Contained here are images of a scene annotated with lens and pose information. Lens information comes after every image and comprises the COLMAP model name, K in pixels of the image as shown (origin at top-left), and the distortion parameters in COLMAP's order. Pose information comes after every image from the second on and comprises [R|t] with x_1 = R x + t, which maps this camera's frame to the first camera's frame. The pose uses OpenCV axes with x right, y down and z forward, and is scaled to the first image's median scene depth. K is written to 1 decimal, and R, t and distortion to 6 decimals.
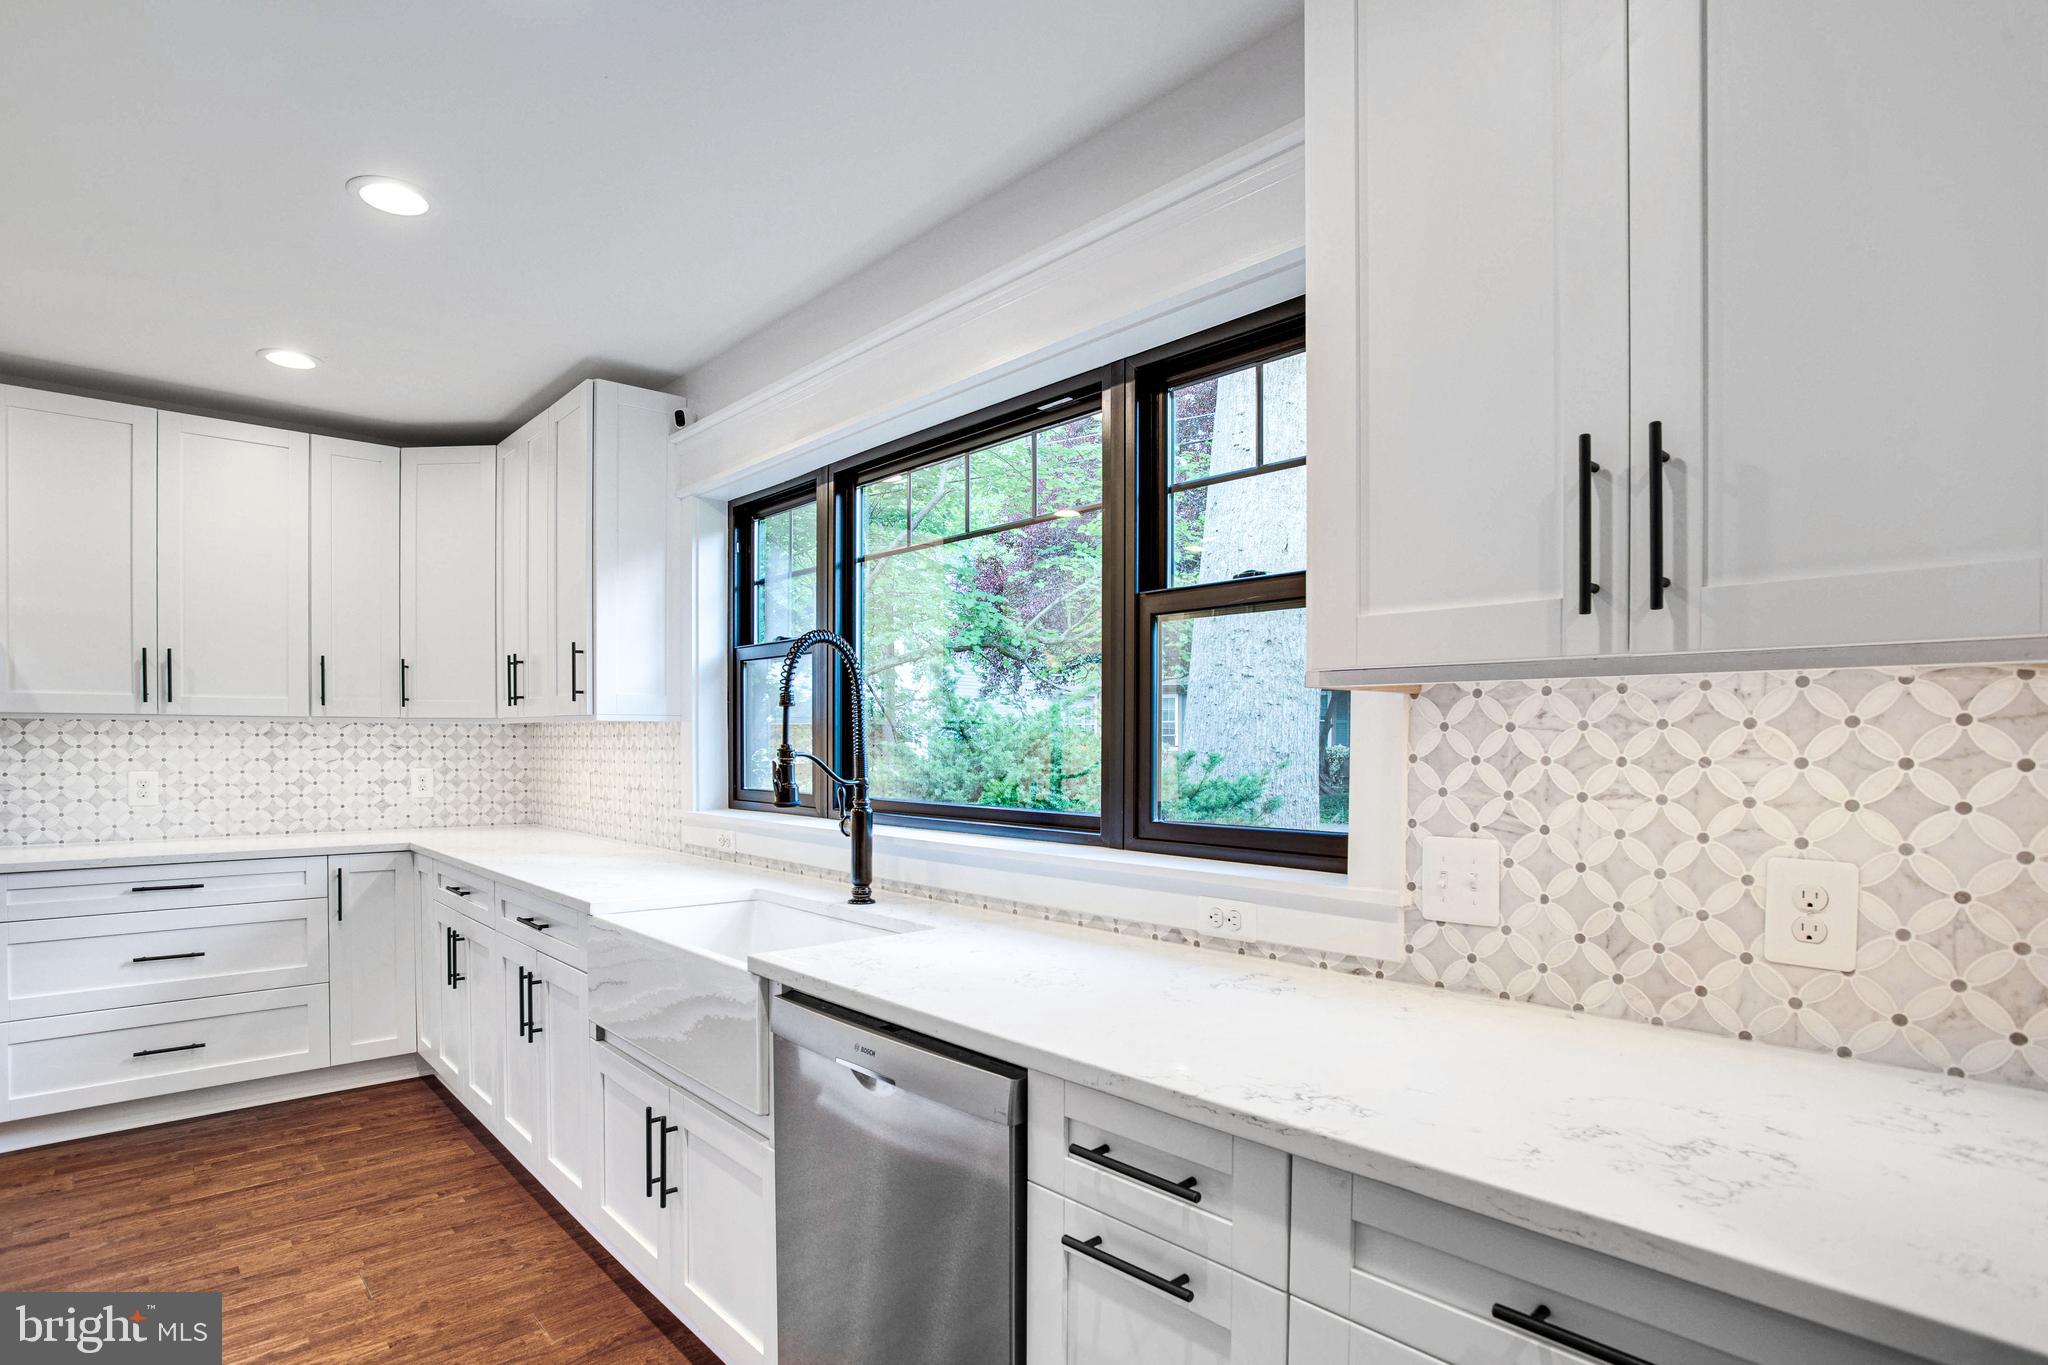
lens RADIAL K [[1040.0, 0, 983.2], [0, 1040.0, 759.2], [0, 0, 1]] dist [-0.065029, 0.033549]
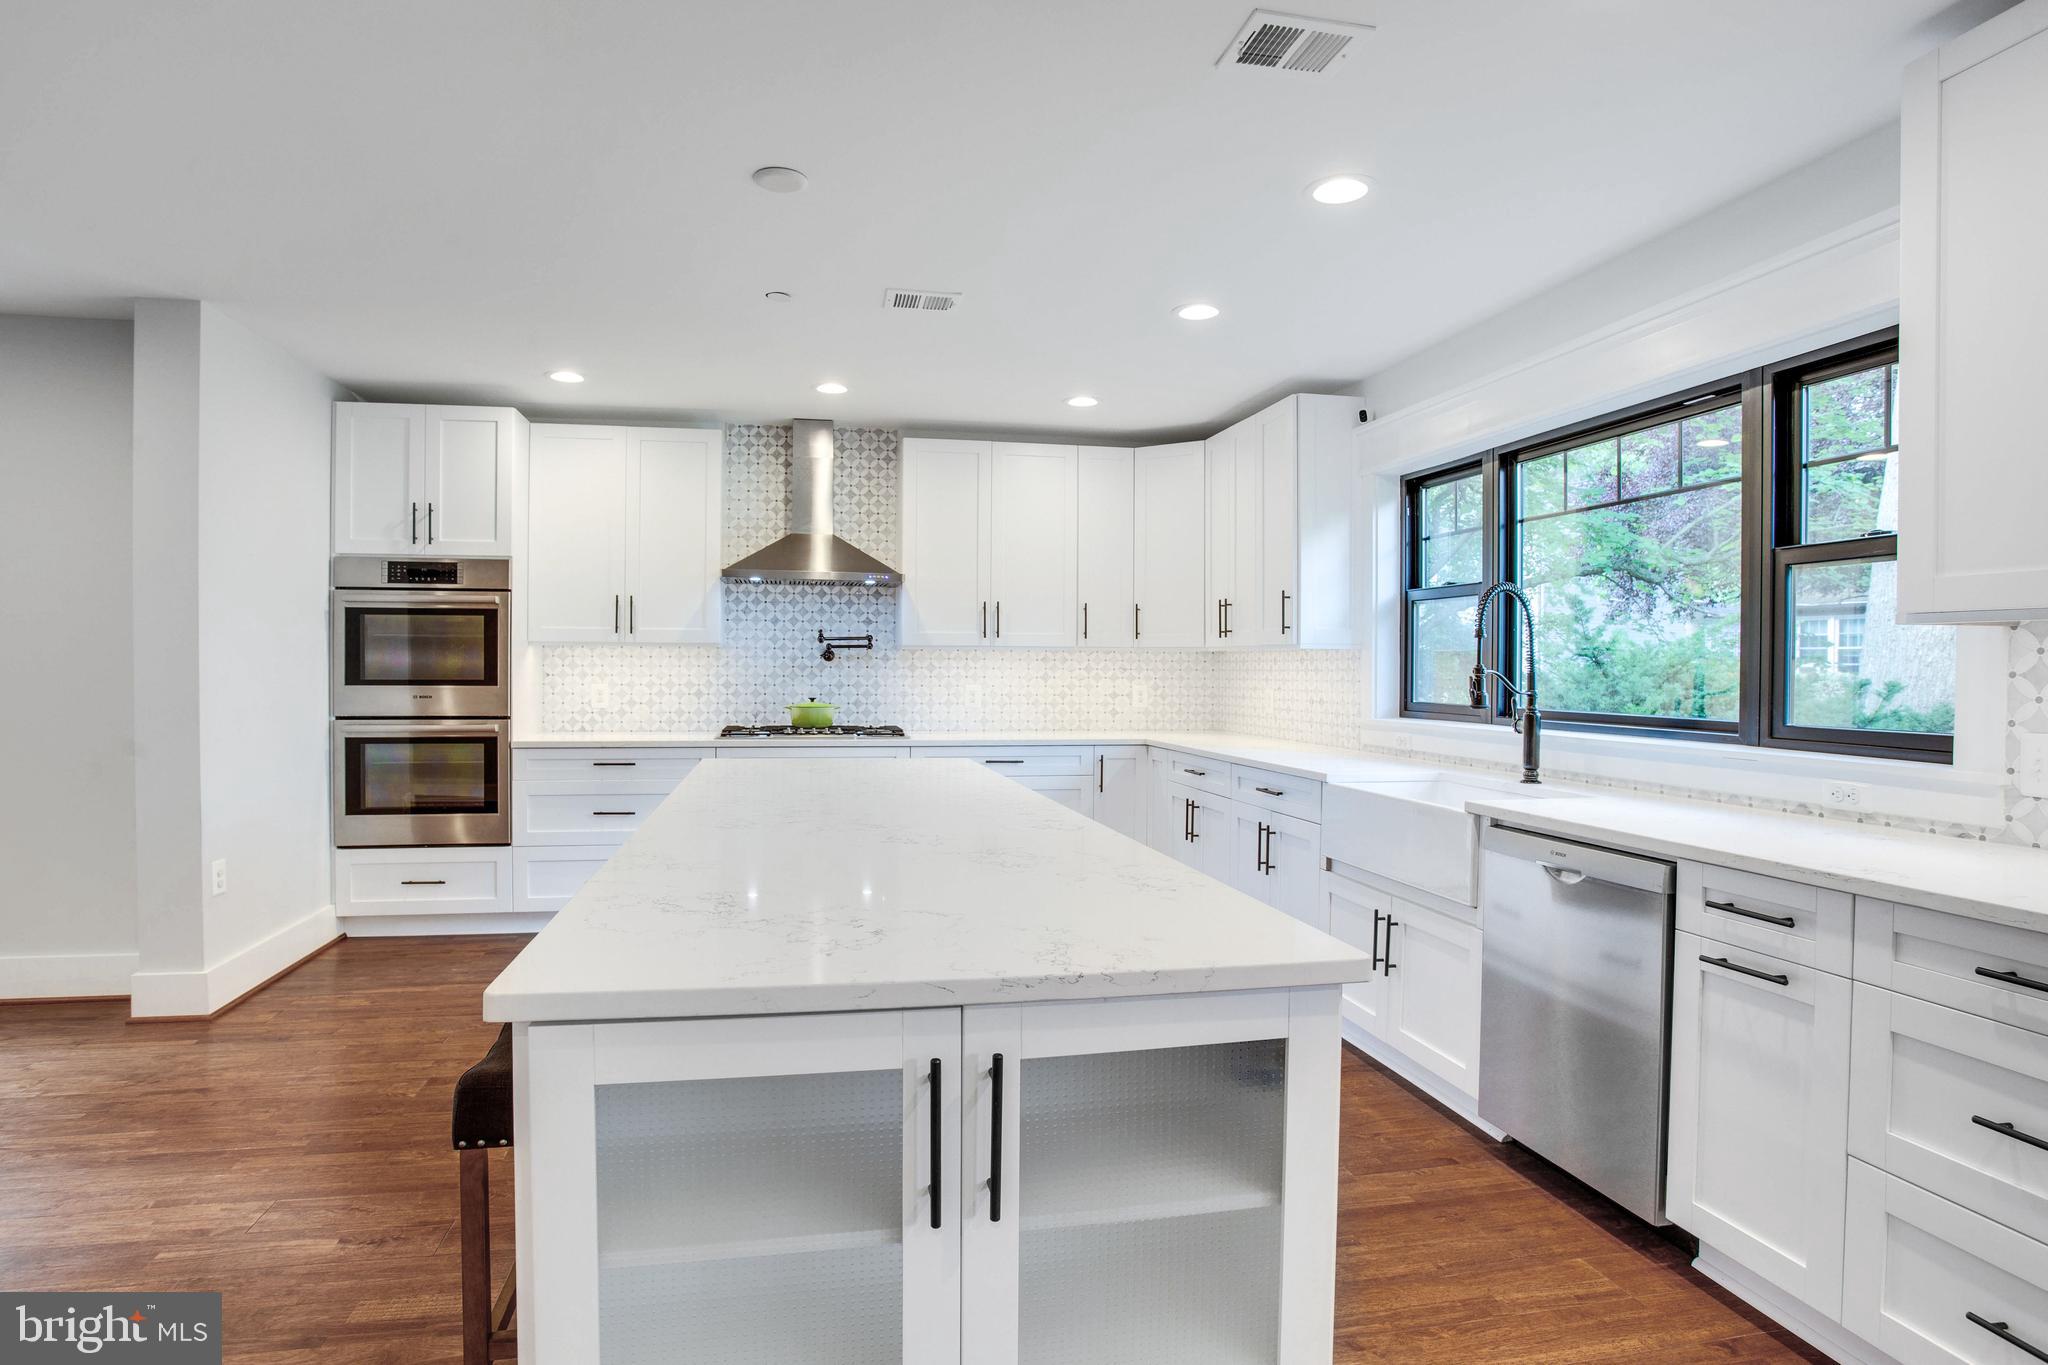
lens RADIAL K [[1072.6, 0, 991.1], [0, 1072.6, 678.7], [0, 0, 1]] dist [-0.062640, 0.026564]
pose [[0.866046, 0.007070, -0.499914, -0.028316], [-0.011053, 0.999926, -0.005006, 0.012405], [0.499842, 0.009861, 0.866061, -0.397707]]
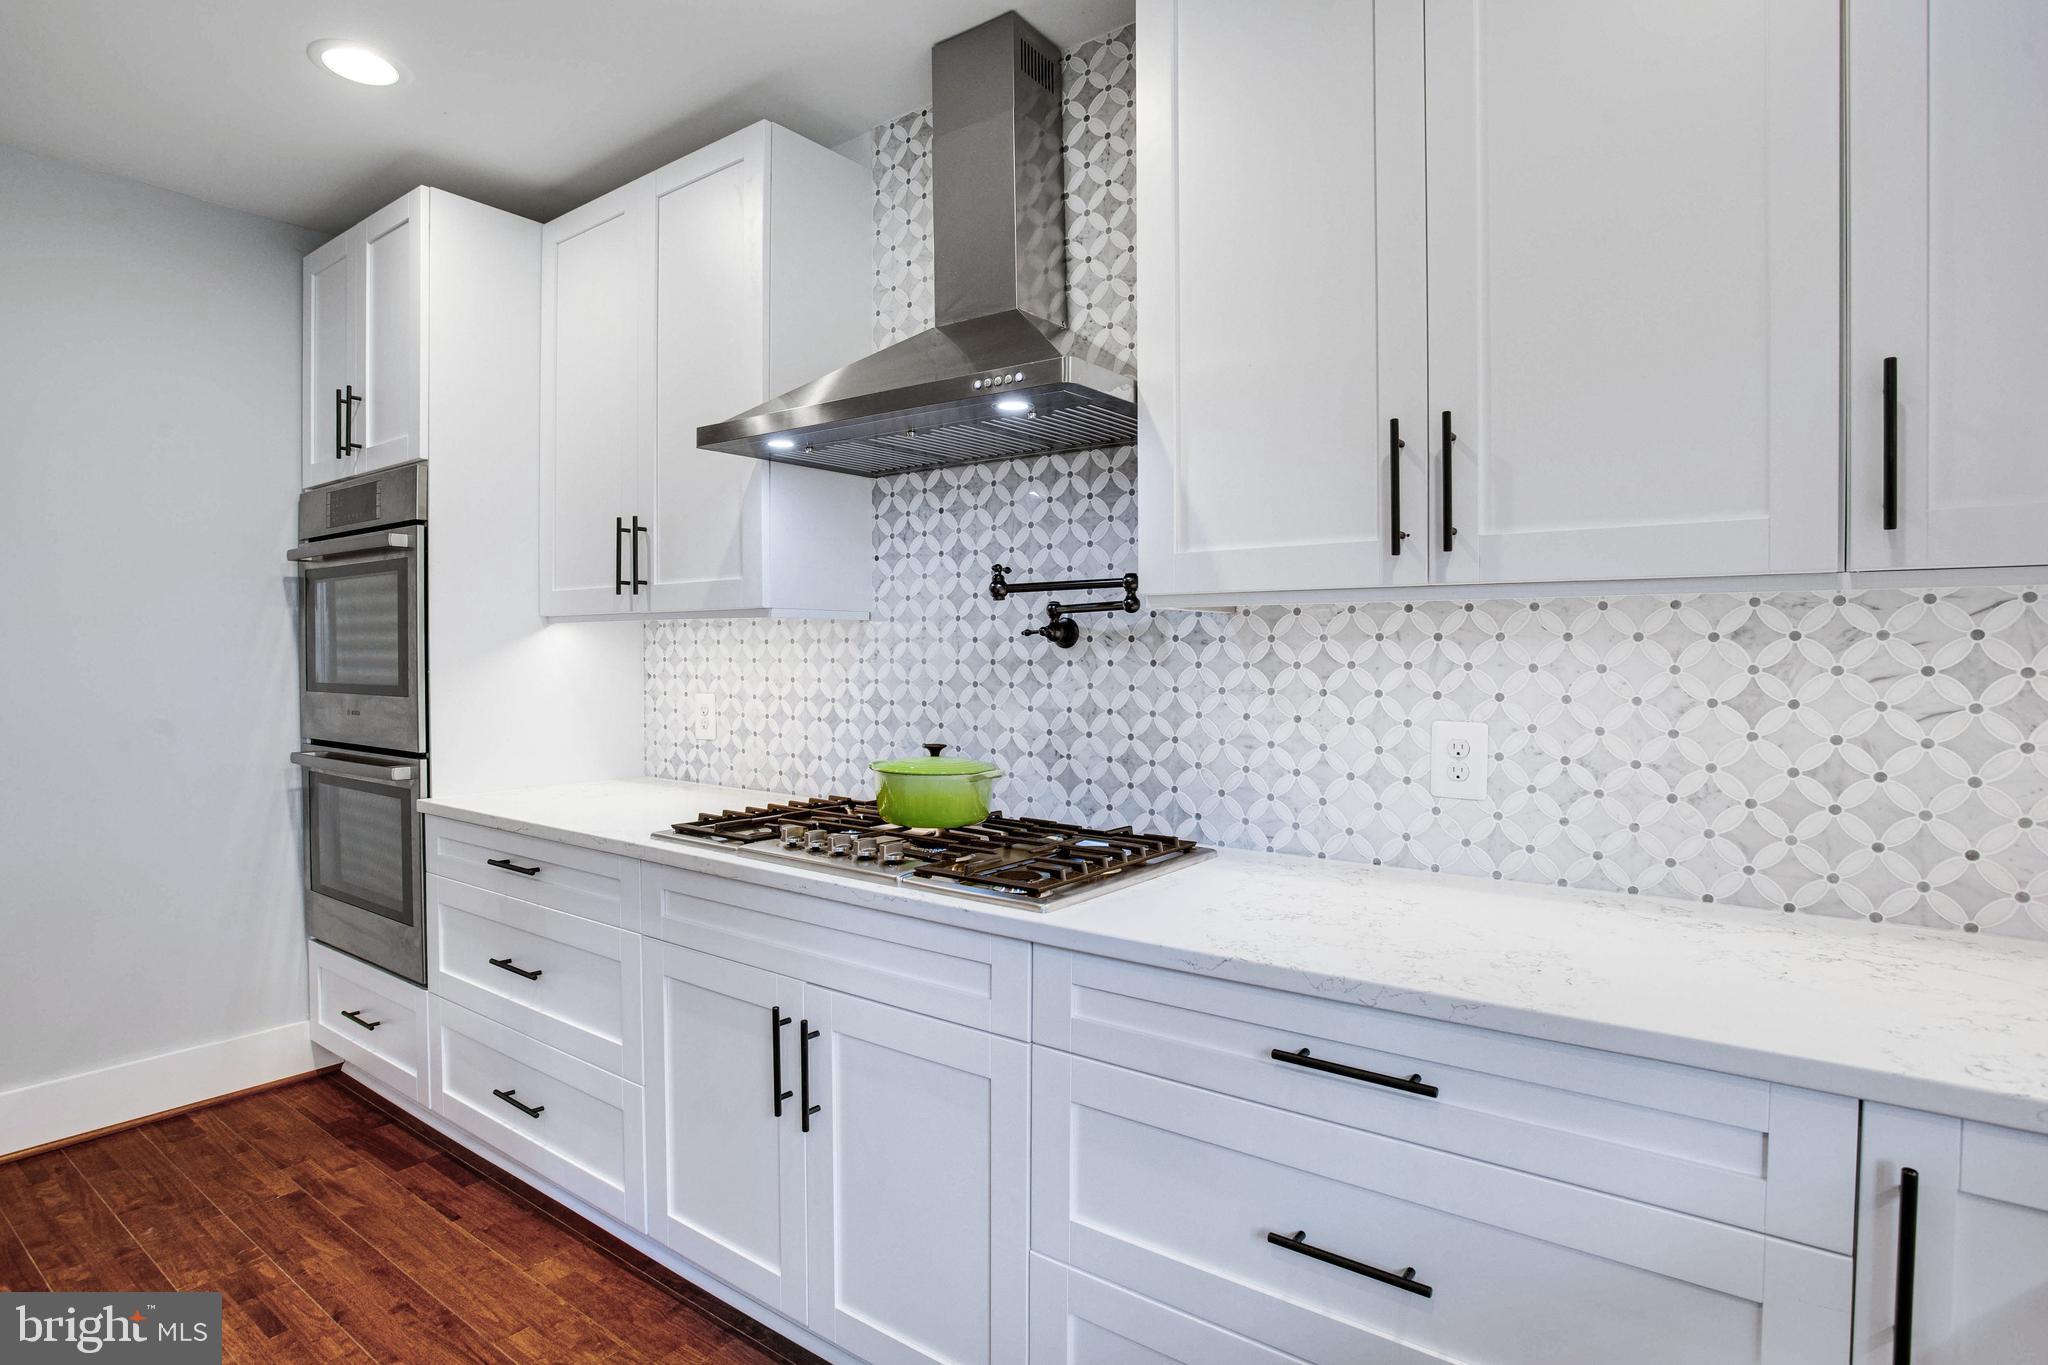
lens RADIAL K [[1033.0, 0, 995.4], [0, 1033.0, 675.1], [0, 0, 1]] dist [-0.075682, 0.030437]
pose [[0.219549, 0.017726, -0.975440, -0.509677], [-0.015064, 0.999777, 0.014777, -0.013984], [0.975485, 0.011450, 0.219767, 0.814707]]
